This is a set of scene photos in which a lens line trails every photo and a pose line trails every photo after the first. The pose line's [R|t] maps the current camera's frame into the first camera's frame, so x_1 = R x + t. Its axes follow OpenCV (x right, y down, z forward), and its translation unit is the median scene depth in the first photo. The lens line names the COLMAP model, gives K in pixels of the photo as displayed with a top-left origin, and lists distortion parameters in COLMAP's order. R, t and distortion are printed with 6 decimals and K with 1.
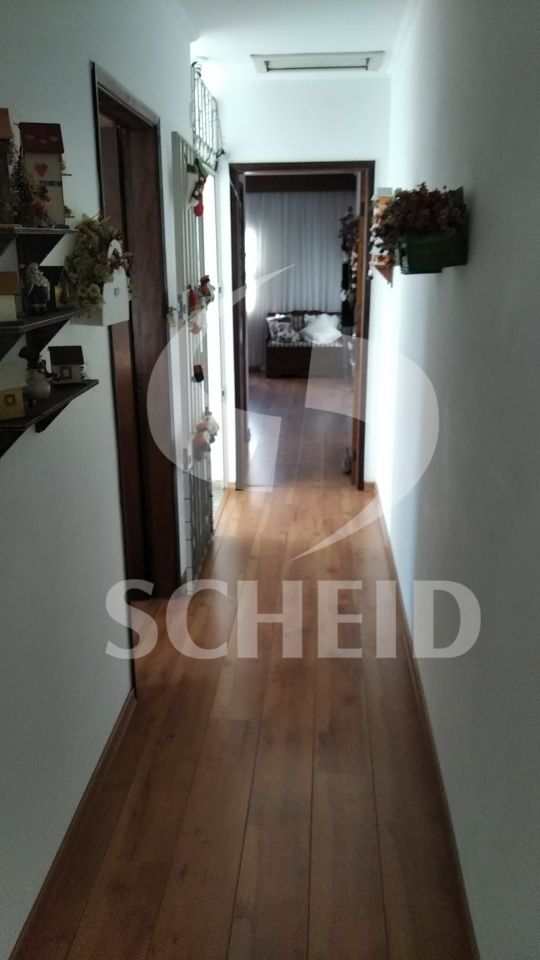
lens RADIAL K [[744.9, 0, 270.0], [0, 744.9, 480.0], [0, 0, 1]] dist [0.085108, -0.128806]
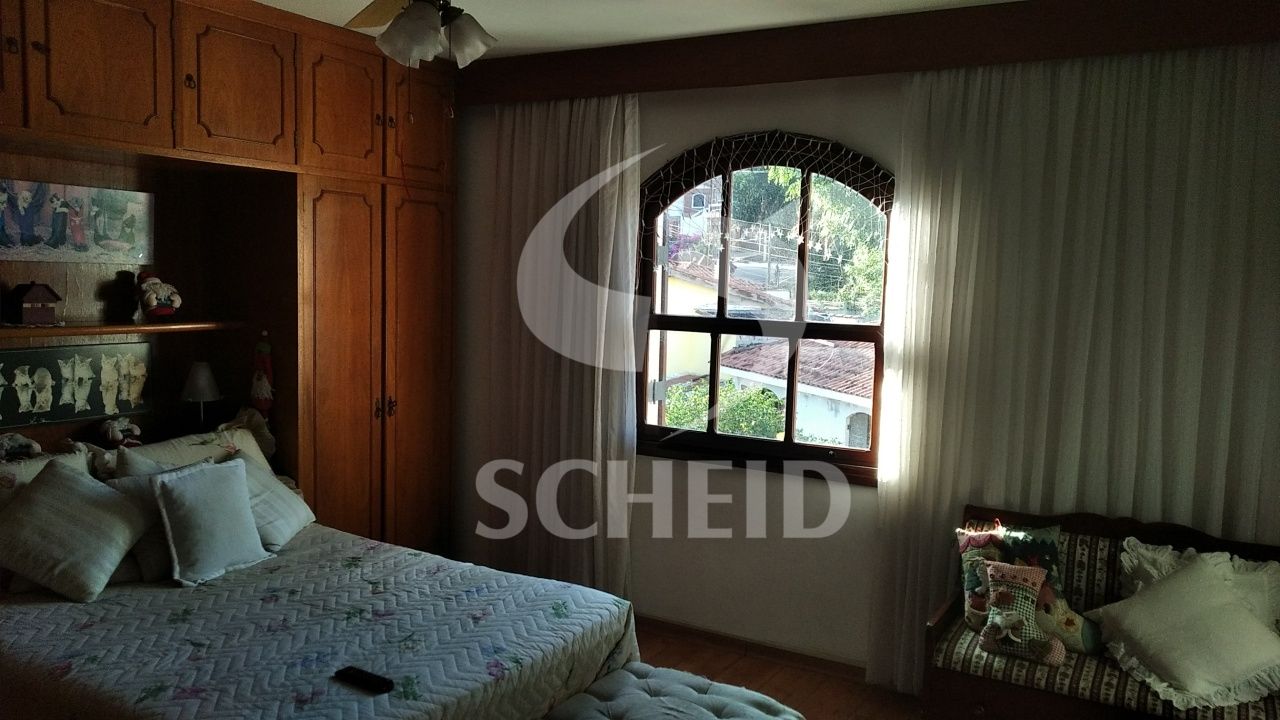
lens RADIAL K [[993.2, 0, 645.4], [0, 993.2, 364.2], [0, 0, 1]] dist [0.085108, -0.128806]
pose [[0.898772, 0.060637, -0.434203, 0.045618], [-0.155900, 0.969860, -0.187259, -0.192744], [0.409762, 0.235996, 0.881136, 0.652635]]
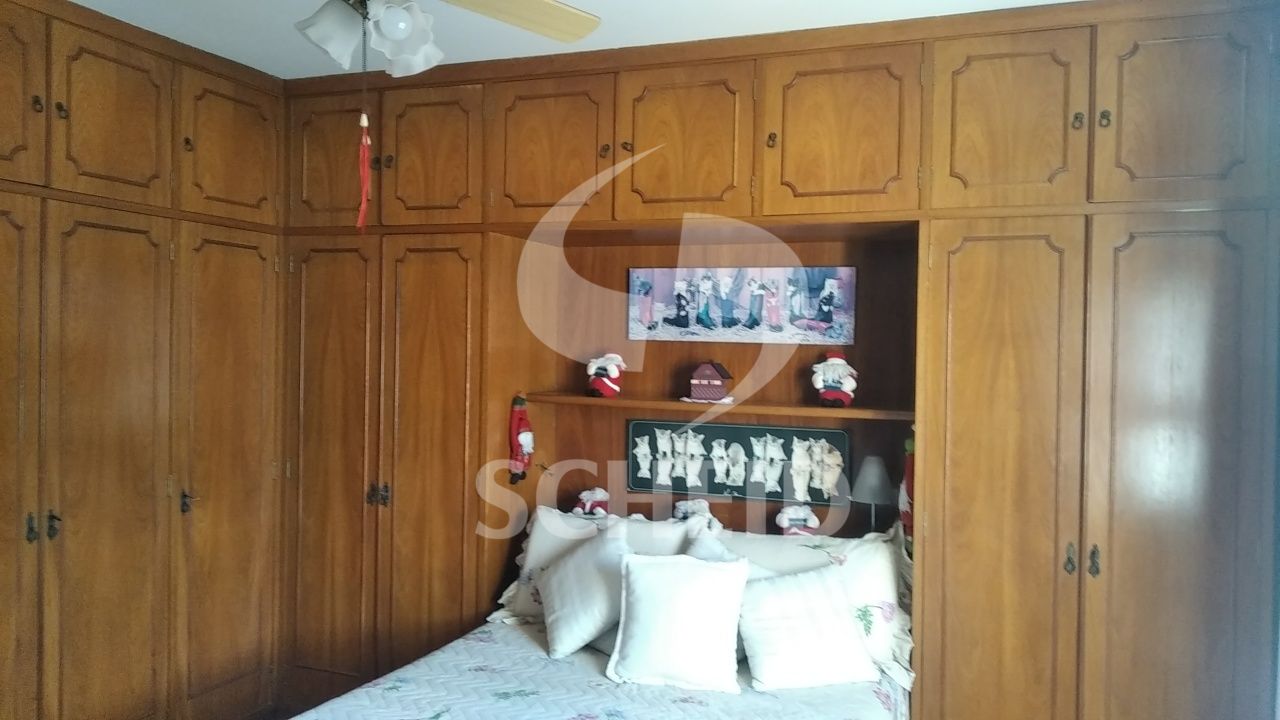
lens RADIAL K [[993.2, 0, 645.4], [0, 993.2, 364.2], [0, 0, 1]] dist [0.085108, -0.128806]
pose [[-0.313820, 0.015975, -0.949348, 0.060233], [-0.301470, 0.946444, 0.115581, -0.289162], [0.900352, 0.322471, -0.292197, 0.960052]]
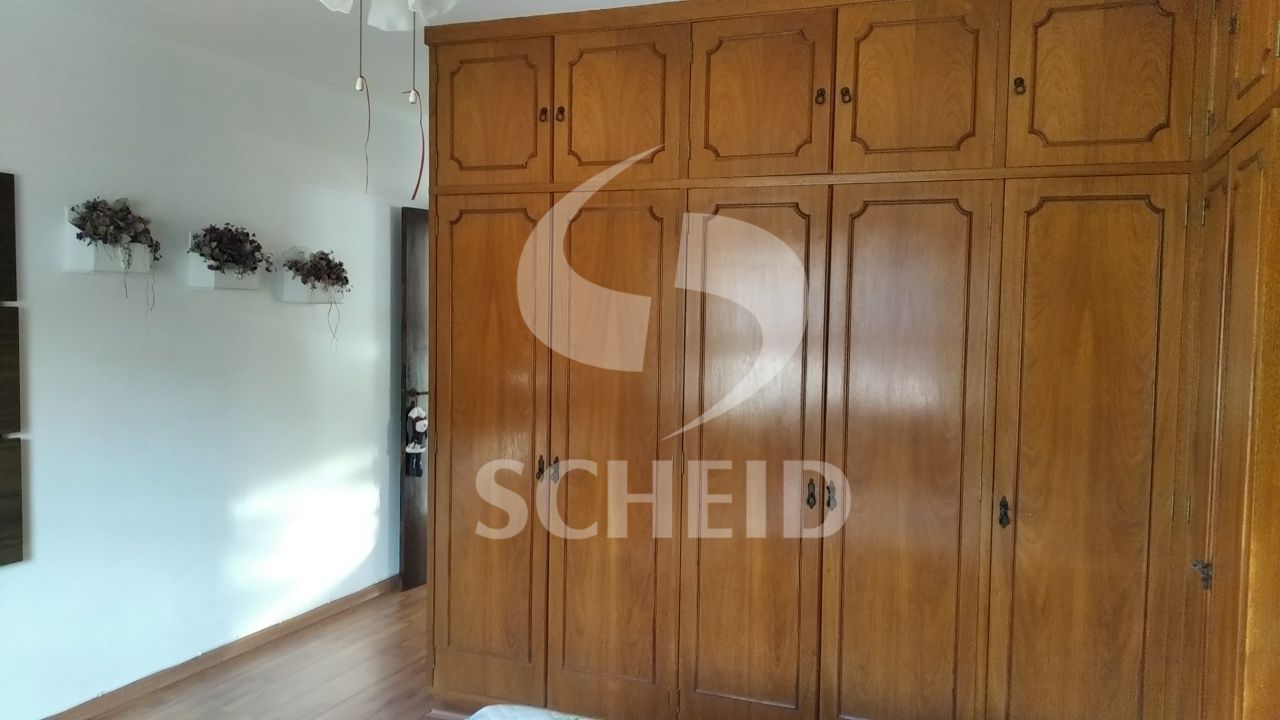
lens RADIAL K [[993.2, 0, 645.4], [0, 993.2, 364.2], [0, 0, 1]] dist [0.085108, -0.128806]
pose [[-0.341838, 0.052088, -0.938314, 0.067666], [-0.301884, 0.939457, 0.162131, -0.345081], [0.889951, 0.338684, -0.305418, 1.134627]]
